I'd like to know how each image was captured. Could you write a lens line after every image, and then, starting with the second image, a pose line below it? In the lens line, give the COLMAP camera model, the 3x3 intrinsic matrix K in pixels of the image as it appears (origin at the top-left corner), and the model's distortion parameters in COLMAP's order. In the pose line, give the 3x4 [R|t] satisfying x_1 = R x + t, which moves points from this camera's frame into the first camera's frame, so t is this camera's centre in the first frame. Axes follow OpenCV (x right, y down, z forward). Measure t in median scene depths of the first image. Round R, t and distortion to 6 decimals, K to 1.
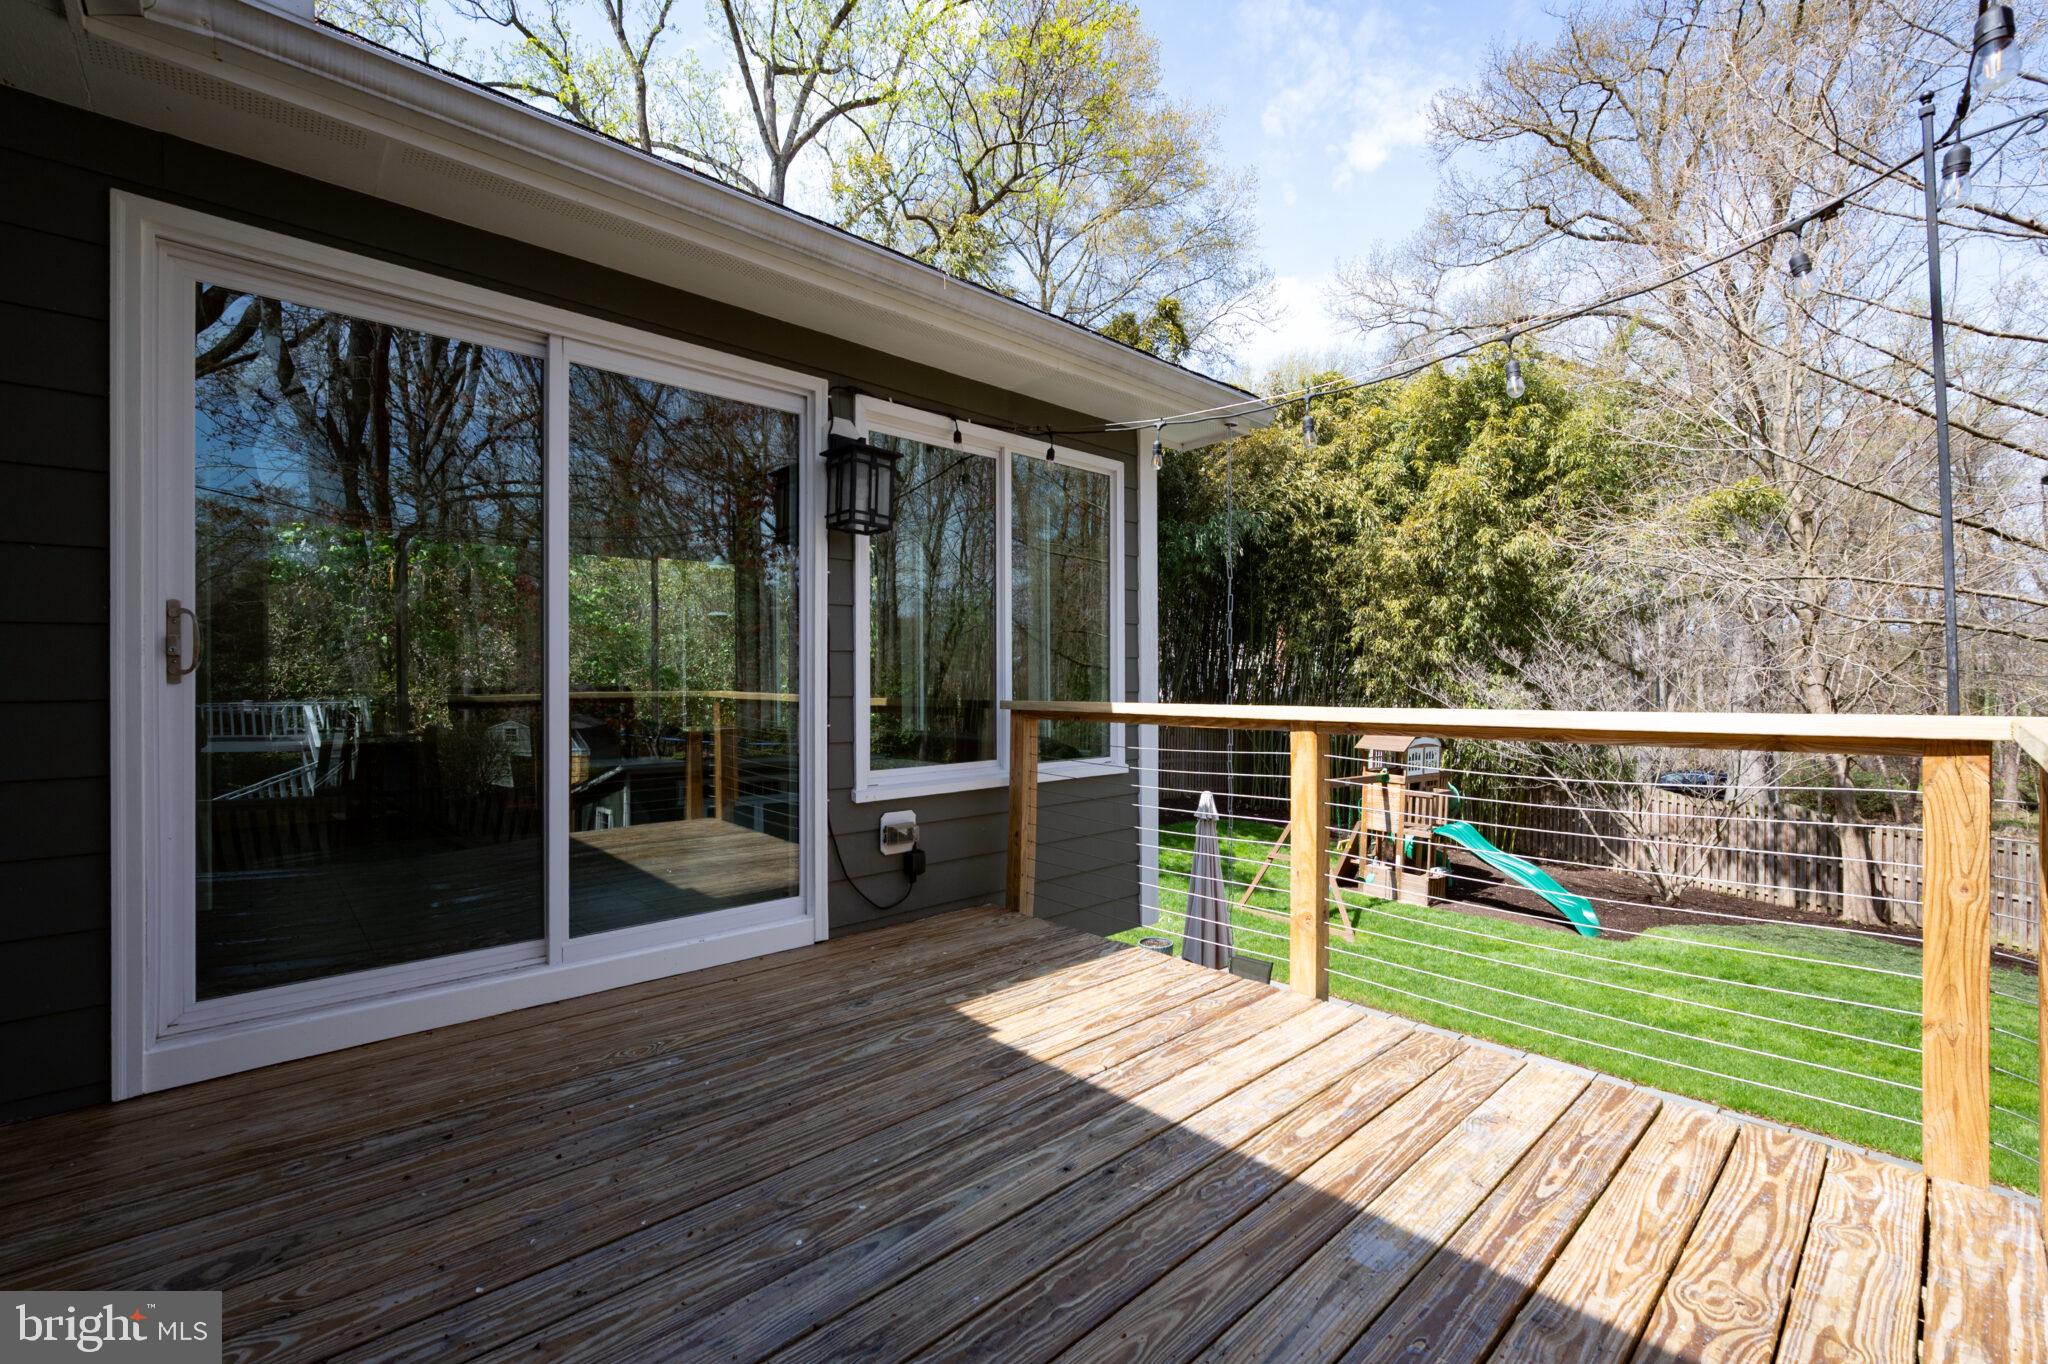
lens RADIAL K [[829.7, 0, 1037.6], [0, 829.7, 682.5], [0, 0, 1]] dist [-0.002417, -0.000075]
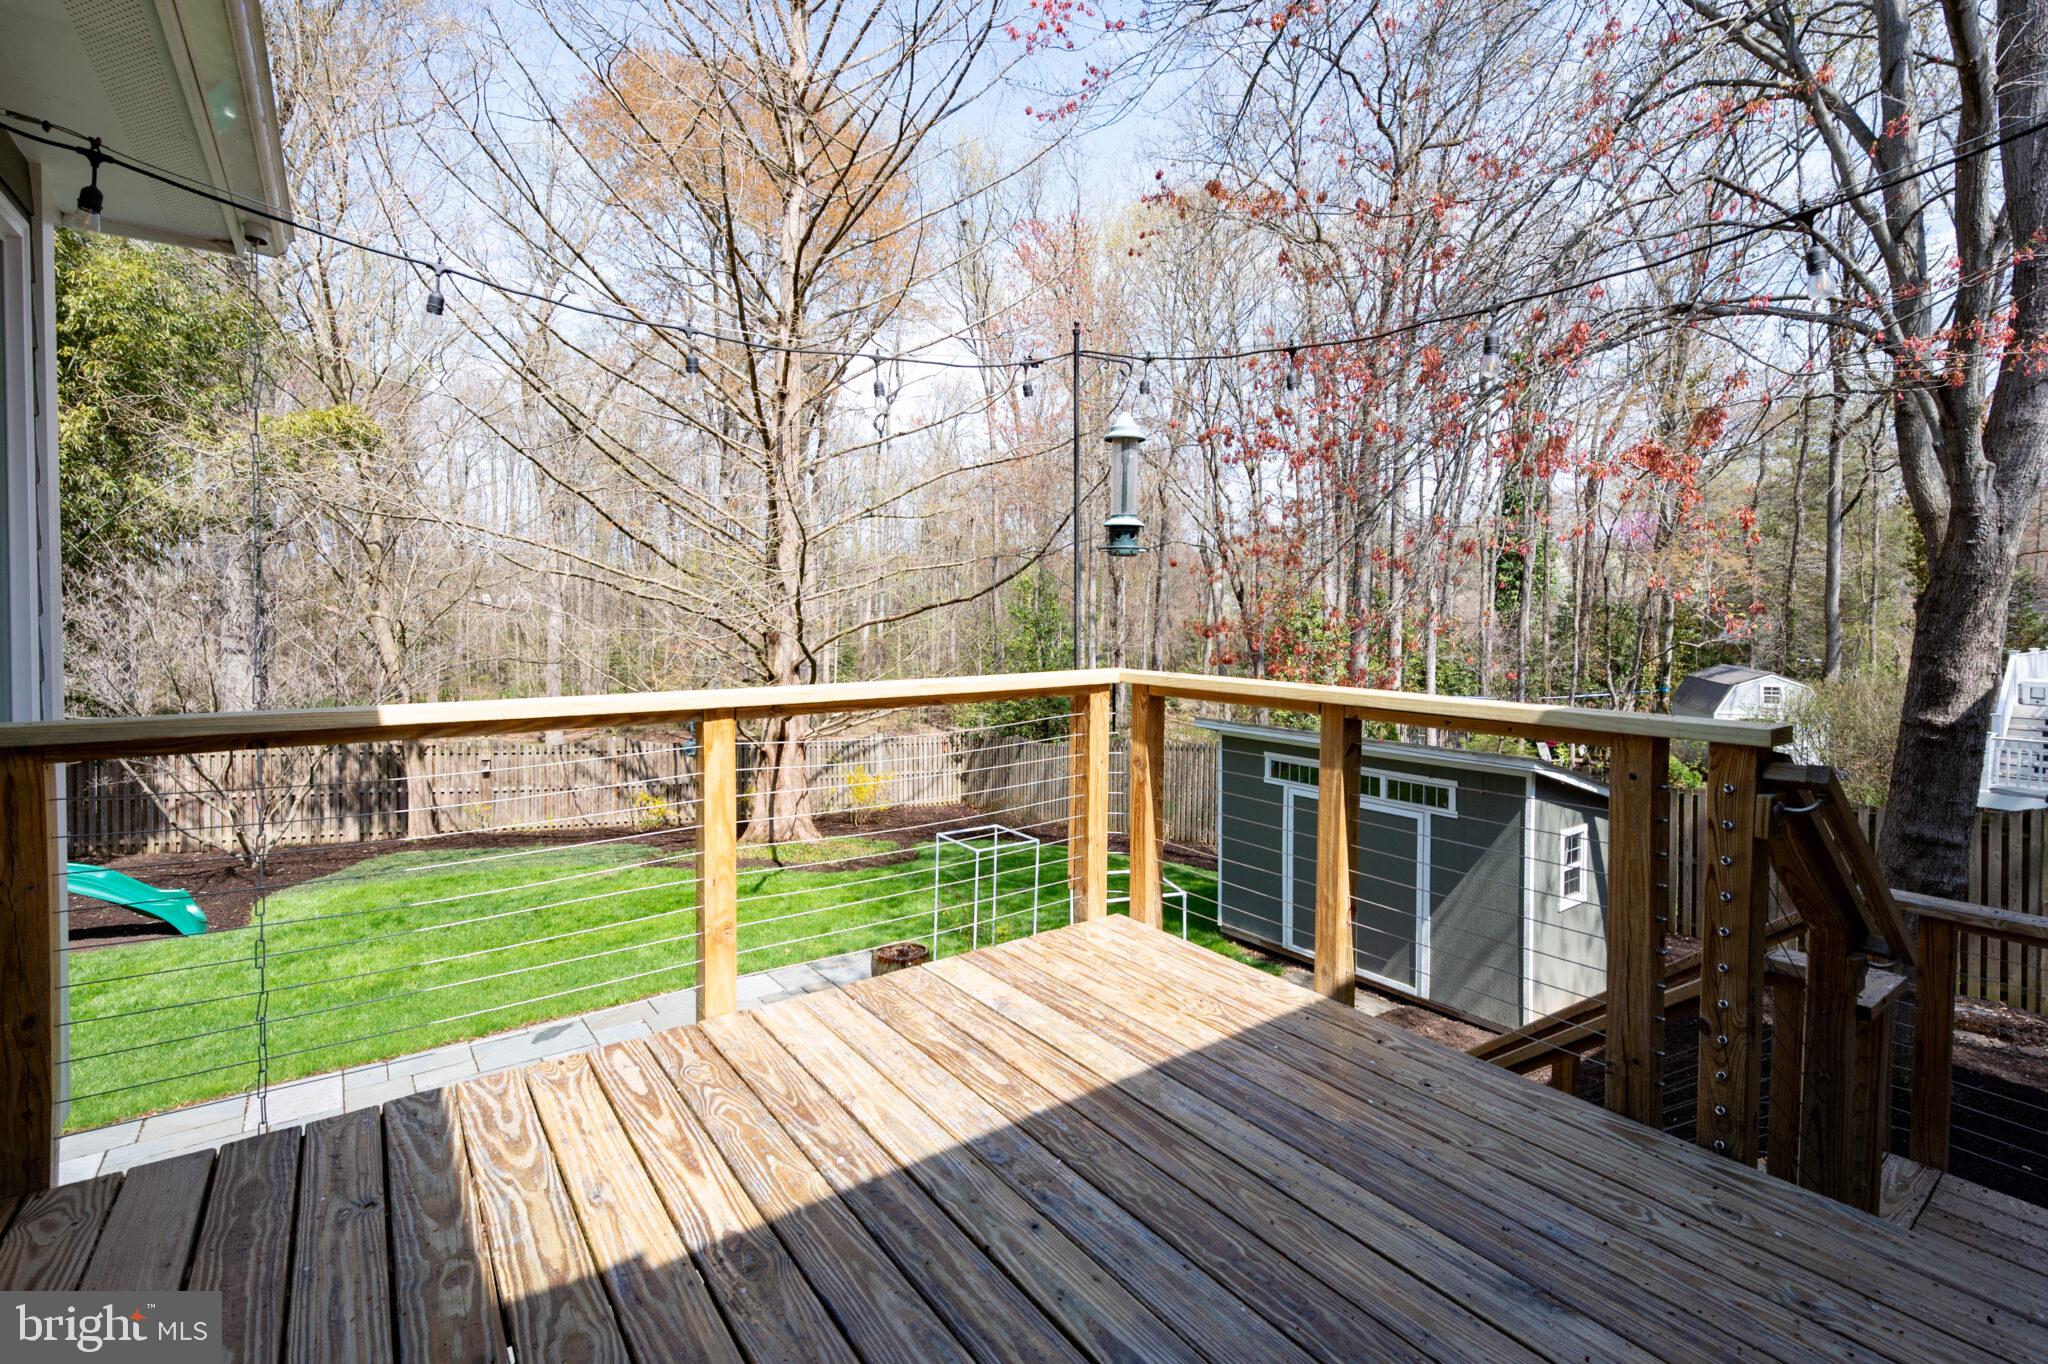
lens RADIAL K [[928.9, 0, 1002.1], [0, 928.9, 632.8], [0, 0, 1]] dist [-0.004179, -0.000342]
pose [[0.139122, -0.021279, 0.990047, -0.640415], [-0.003891, 0.999750, 0.022035, -0.059005], [-0.990268, -0.006918, 0.139005, 0.594470]]
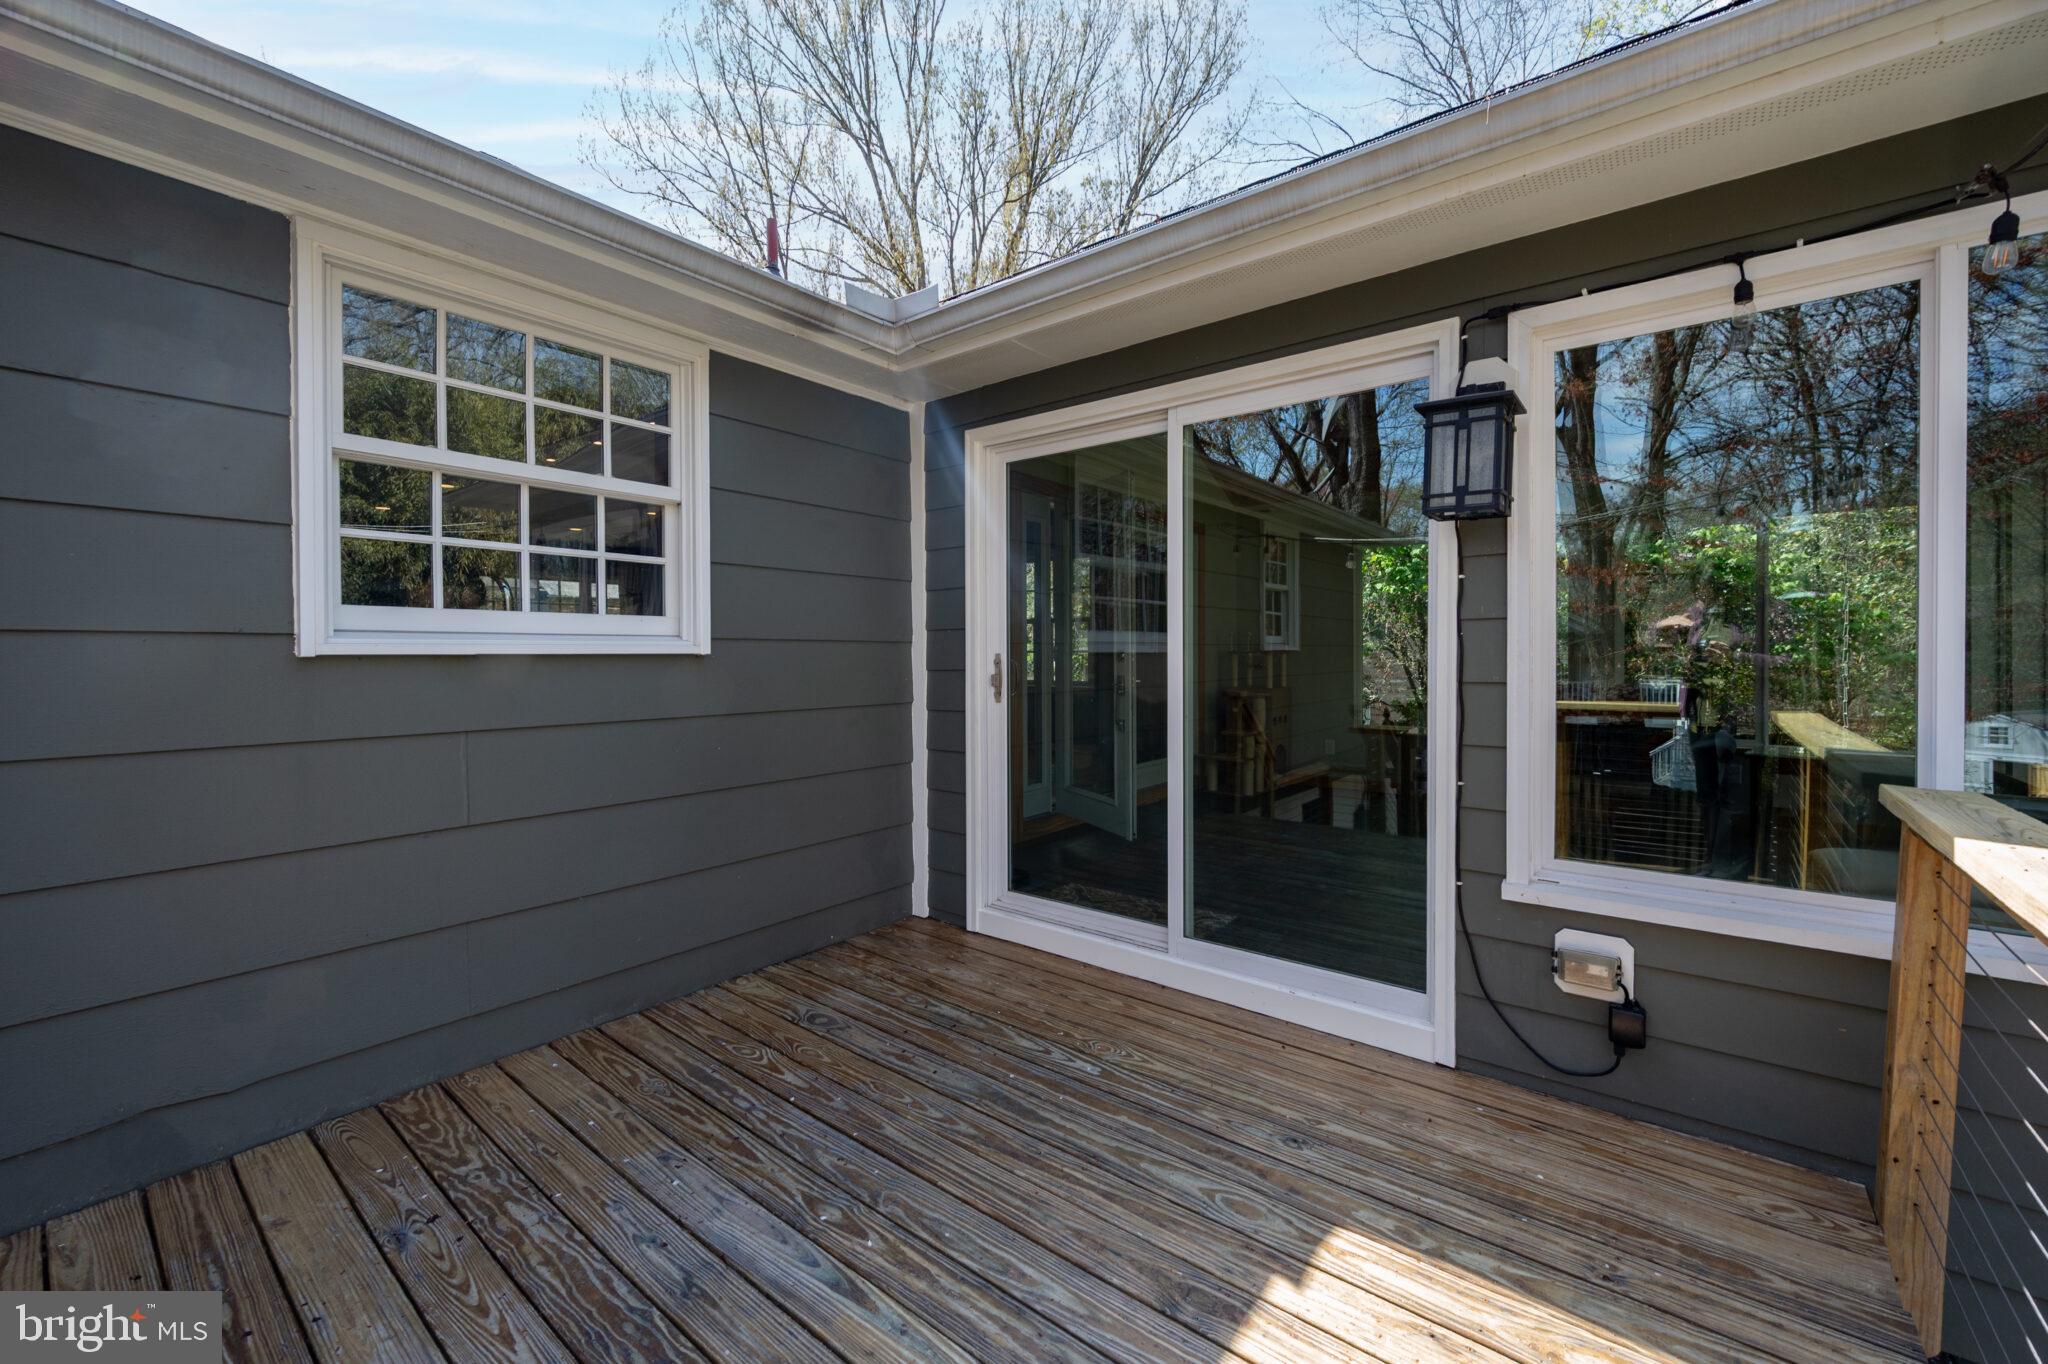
lens RADIAL K [[829.7, 0, 1026.1], [0, 829.7, 664.5], [0, 0, 1]] dist [-0.002417, -0.000075]
pose [[0.147852, 0.015194, -0.988893, 0.534545], [0.000813, 0.999880, 0.015484, -0.083397], [0.989009, -0.003094, 0.147822, 0.639089]]
